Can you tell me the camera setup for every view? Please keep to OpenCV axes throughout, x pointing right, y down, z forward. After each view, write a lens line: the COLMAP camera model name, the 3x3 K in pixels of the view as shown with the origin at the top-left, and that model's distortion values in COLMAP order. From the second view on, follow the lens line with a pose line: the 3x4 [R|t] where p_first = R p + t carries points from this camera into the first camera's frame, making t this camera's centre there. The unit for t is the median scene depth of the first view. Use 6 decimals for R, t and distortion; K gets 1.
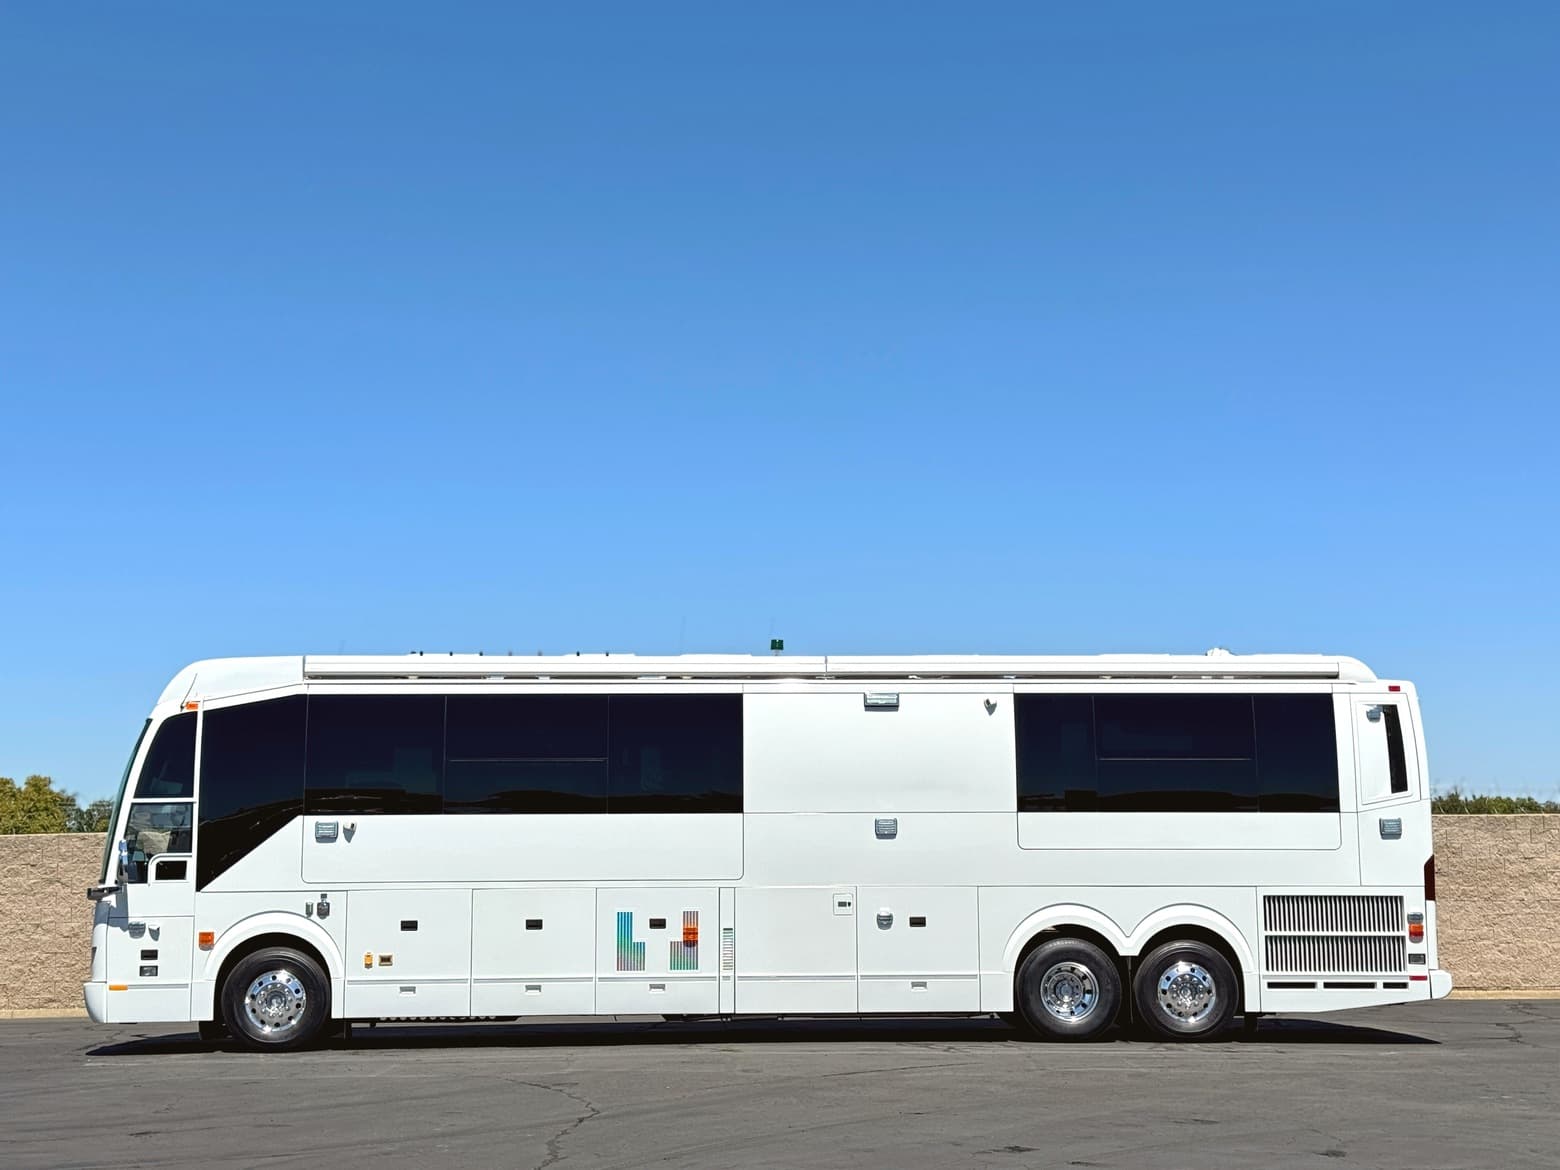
lens RADIAL K [[2250.2, 0, 752.2], [0, 2250.2, 587.2], [0, 0, 1]] dist [0.130043, 0.000000]
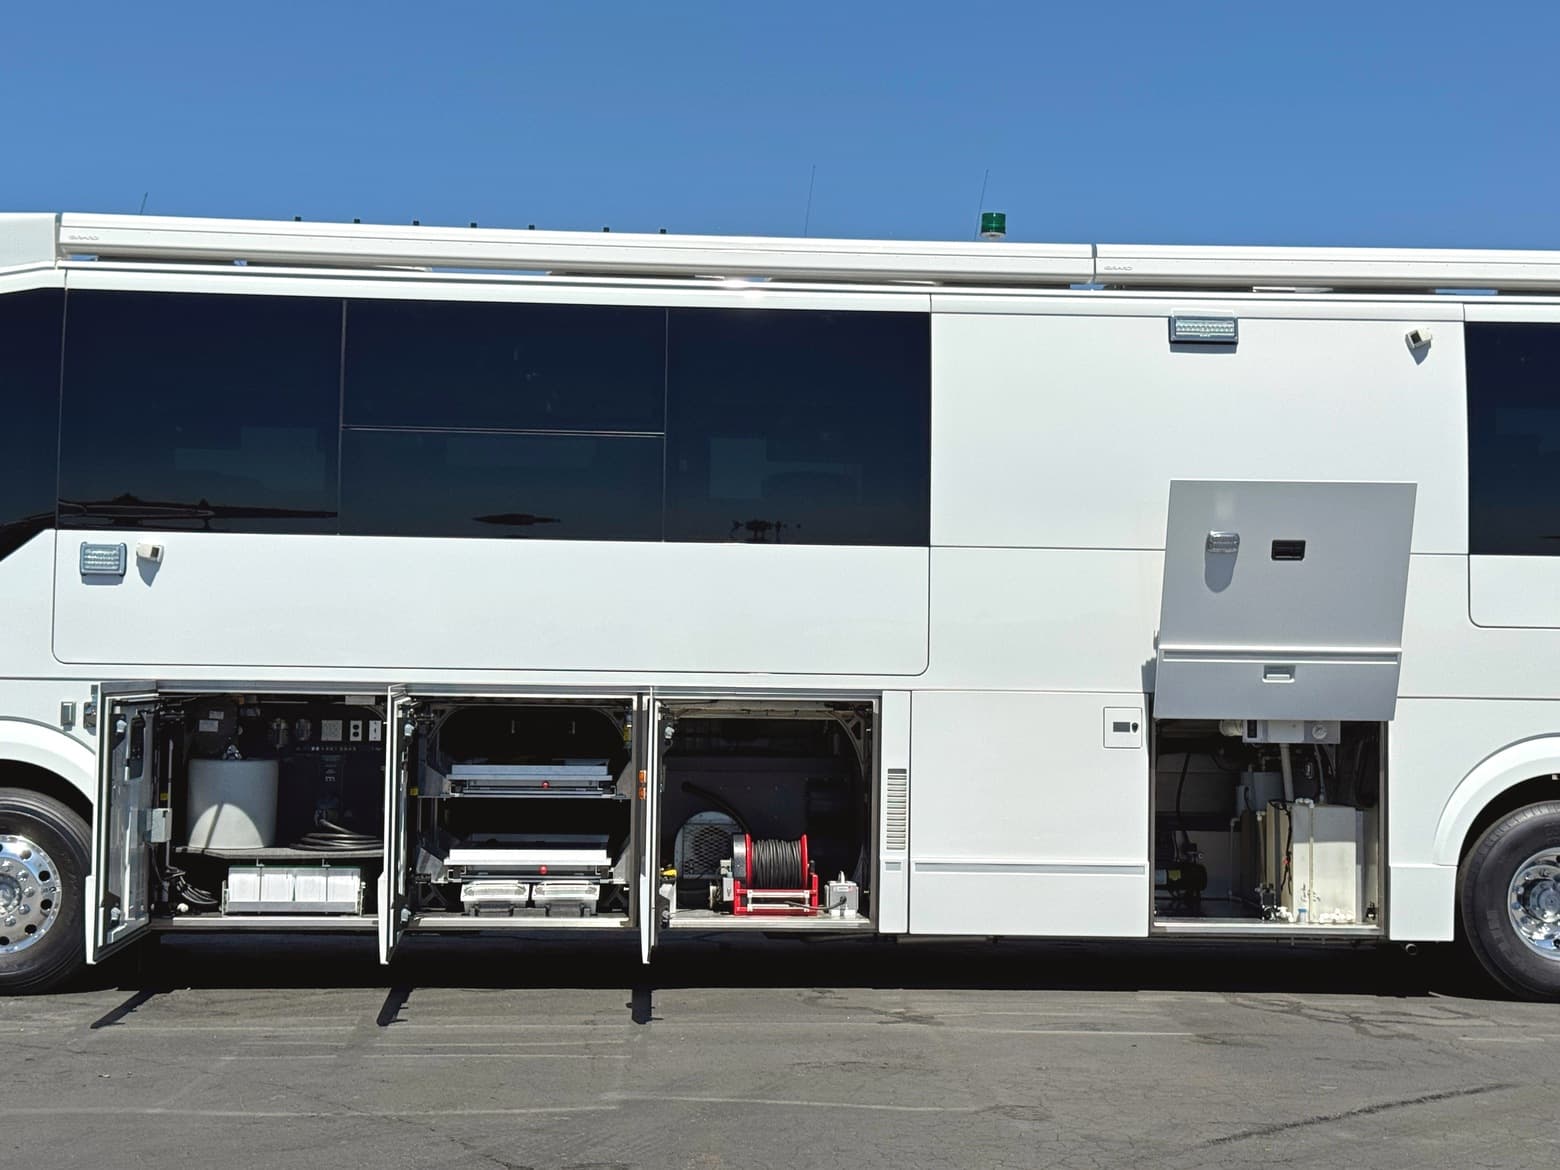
lens RADIAL K [[2920.9, 0, 754.3], [0, 2920.9, 555.0], [0, 0, 1]] dist [0.212769, 0.000000]
pose [[0.999369, 0.019437, 0.029738, -0.062901], [-0.021544, 0.997152, 0.072269, 0.055255], [-0.028249, -0.072864, 0.996942, 0.341489]]
